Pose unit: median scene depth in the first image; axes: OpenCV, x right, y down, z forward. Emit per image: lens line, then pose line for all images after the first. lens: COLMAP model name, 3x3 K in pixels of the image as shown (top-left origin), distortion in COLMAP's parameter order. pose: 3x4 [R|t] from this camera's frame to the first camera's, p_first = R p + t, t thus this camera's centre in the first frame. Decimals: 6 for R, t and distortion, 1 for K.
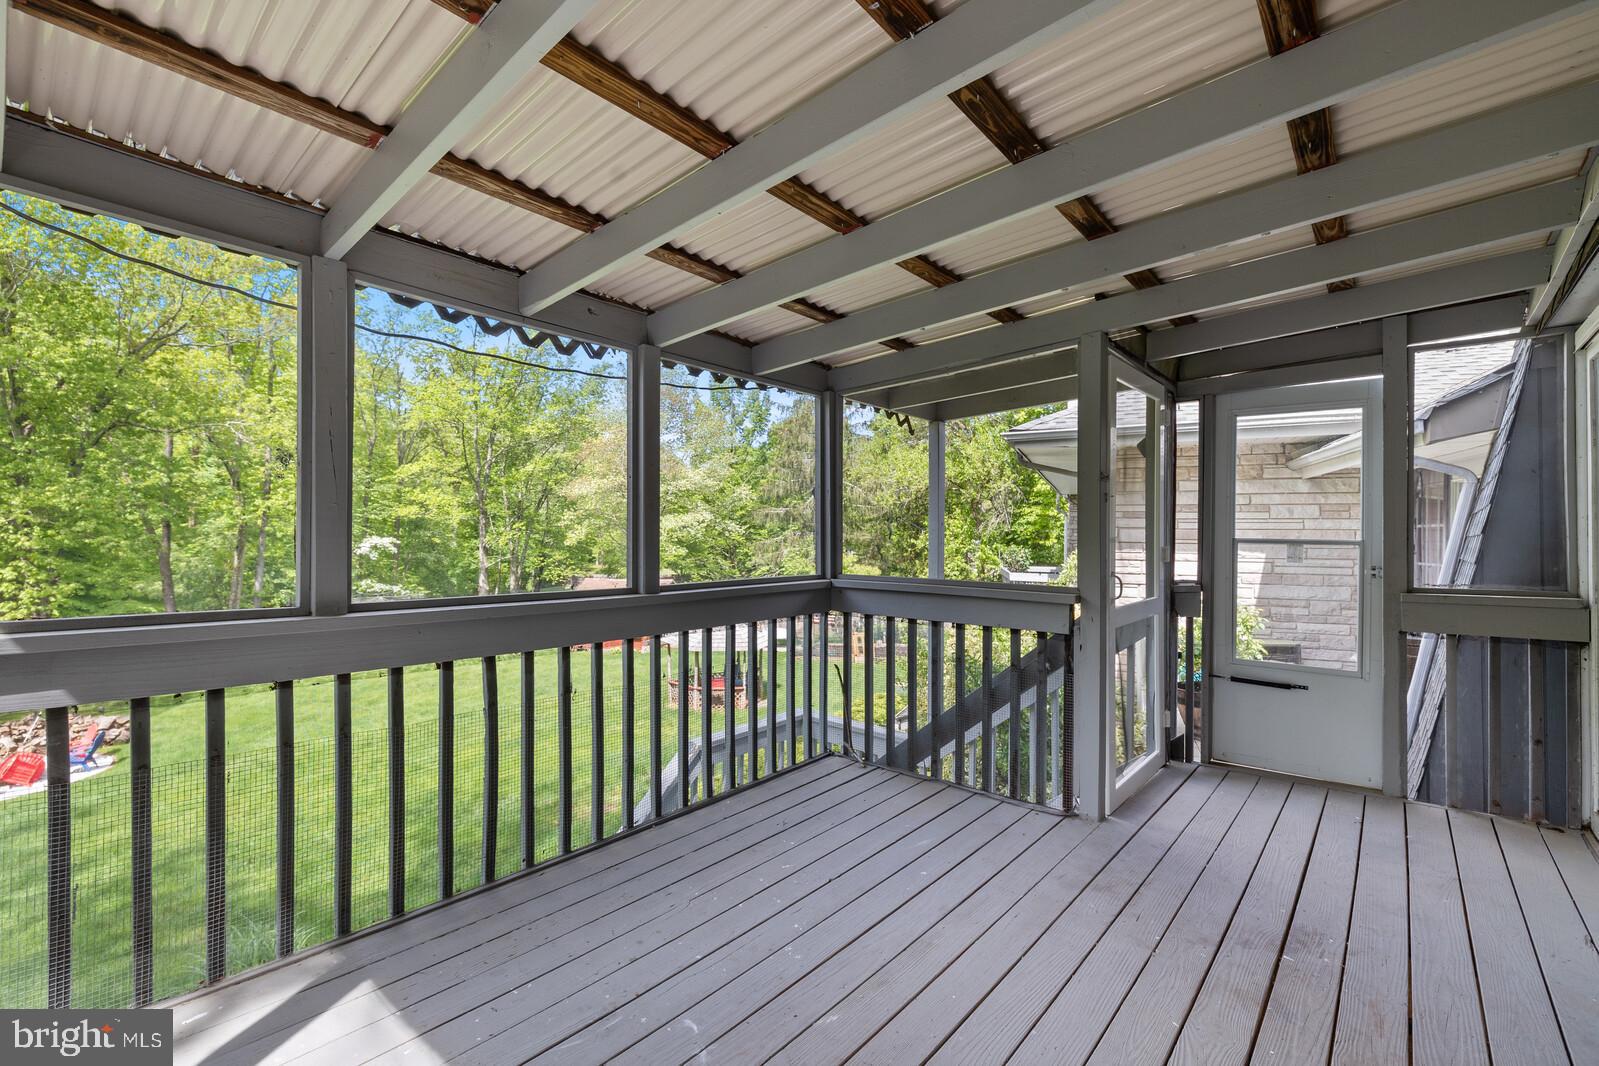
lens RADIAL K [[685.7, 0, 785.0], [0, 685.7, 544.5], [0, 0, 1]] dist [-0.001690, -0.000622]
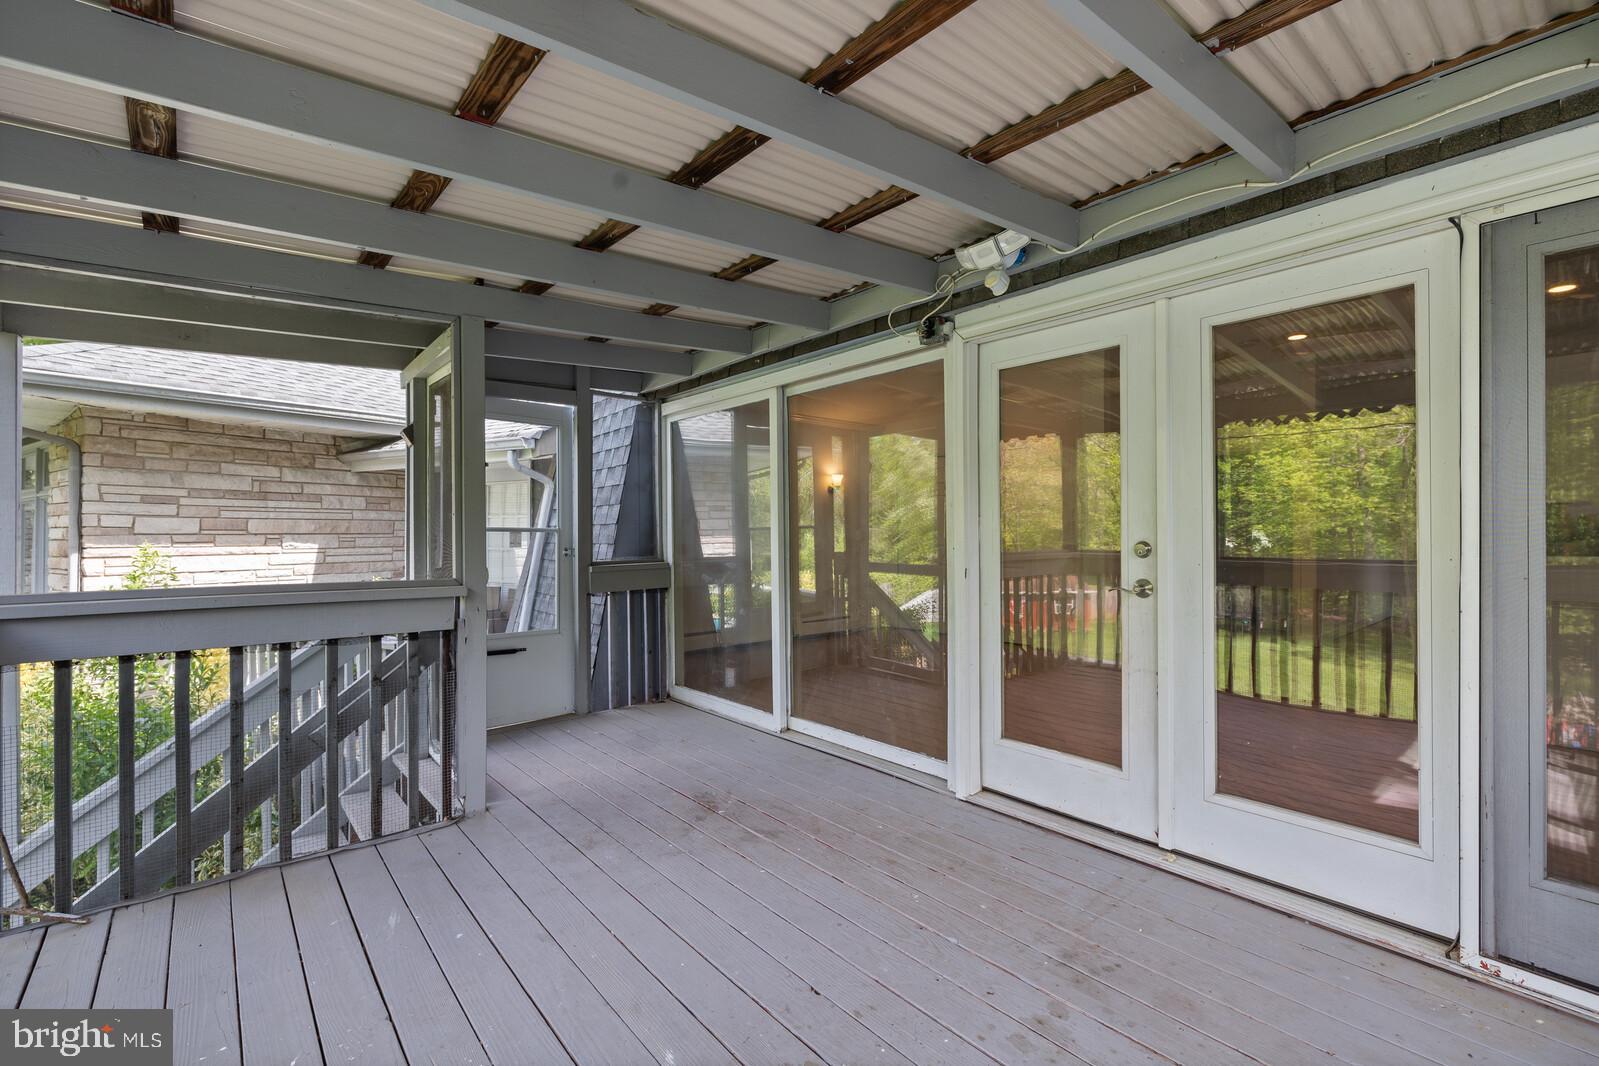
lens RADIAL K [[685.7, 0, 795.9], [0, 685.7, 527.9], [0, 0, 1]] dist [-0.001690, -0.000622]
pose [[0.171948, -0.002741, 0.985102, -0.356101], [0.013859, 0.999904, 0.000363, -0.000864], [-0.985009, 0.013590, 0.171970, 0.309116]]
